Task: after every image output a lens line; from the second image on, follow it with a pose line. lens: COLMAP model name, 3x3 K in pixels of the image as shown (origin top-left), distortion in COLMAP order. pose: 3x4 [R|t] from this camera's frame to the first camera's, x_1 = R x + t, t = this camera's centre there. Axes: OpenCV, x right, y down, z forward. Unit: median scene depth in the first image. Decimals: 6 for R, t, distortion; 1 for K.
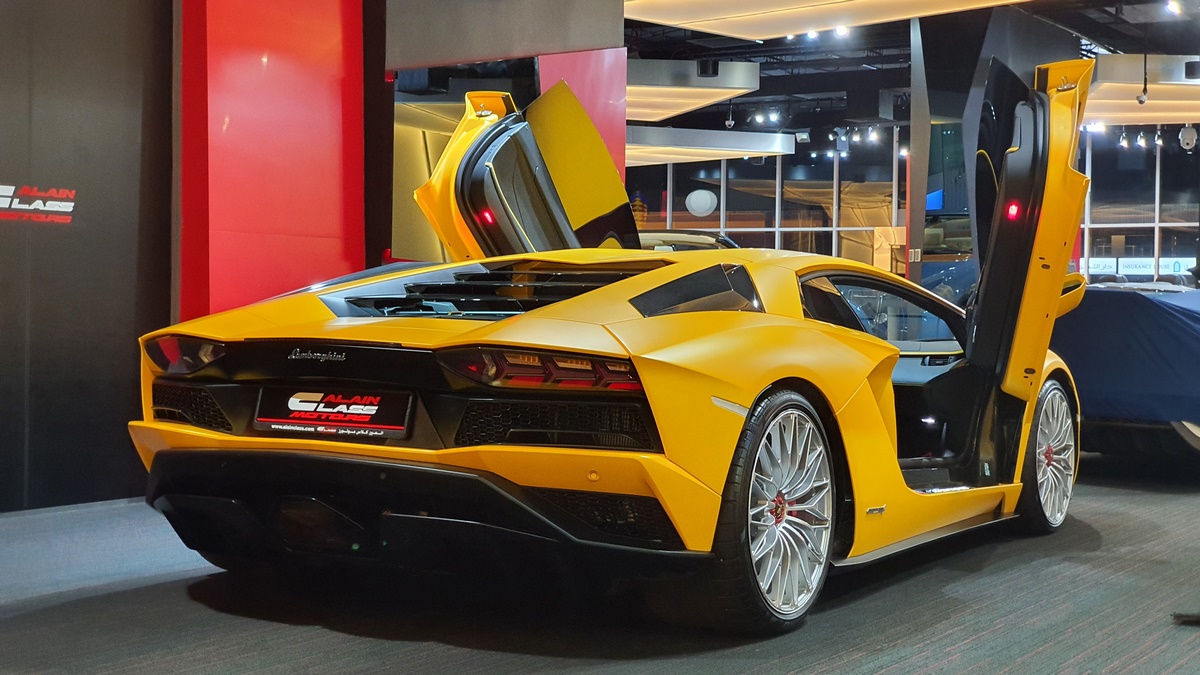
lens RADIAL K [[1709.1, 0, 599.3], [0, 1709.1, 335.8], [0, 0, 1]] dist [0.016490, 0.000000]
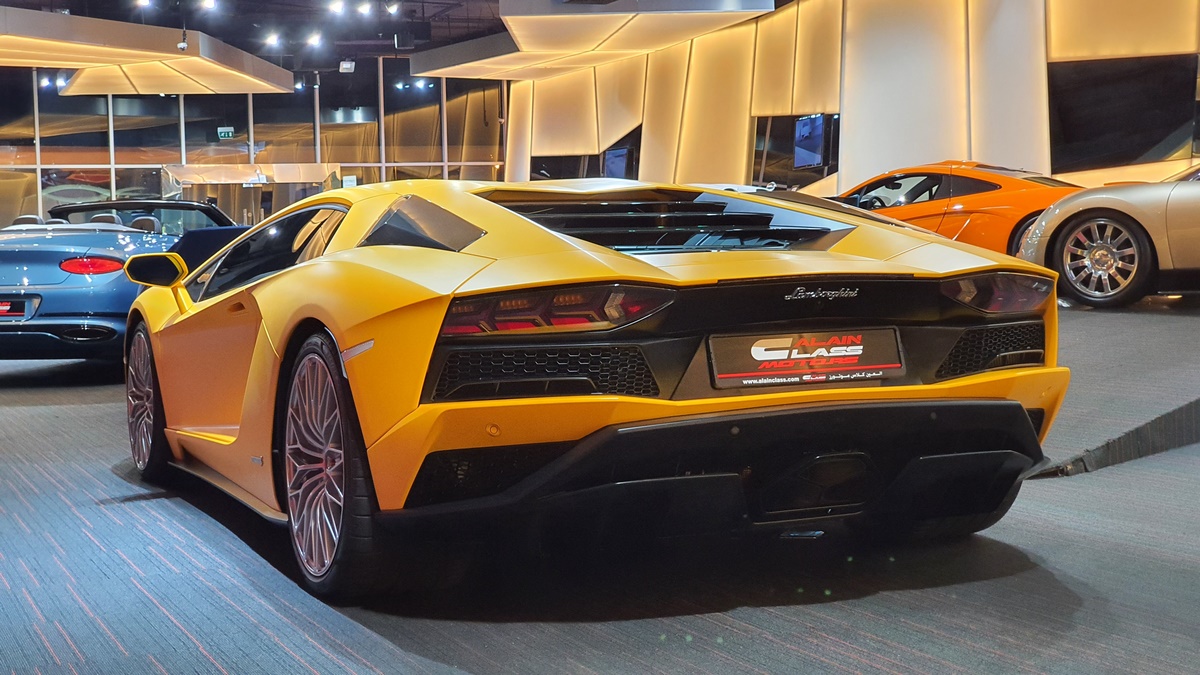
lens RADIAL K [[1709.1, 0, 598.5], [0, 1709.1, 339.2], [0, 0, 1]] dist [0.016490, 0.000000]
pose [[0.574873, -0.071964, 0.815072, -0.944286], [0.046872, 0.997385, 0.055001, -0.018762], [-0.816899, 0.006585, 0.576743, 0.581753]]
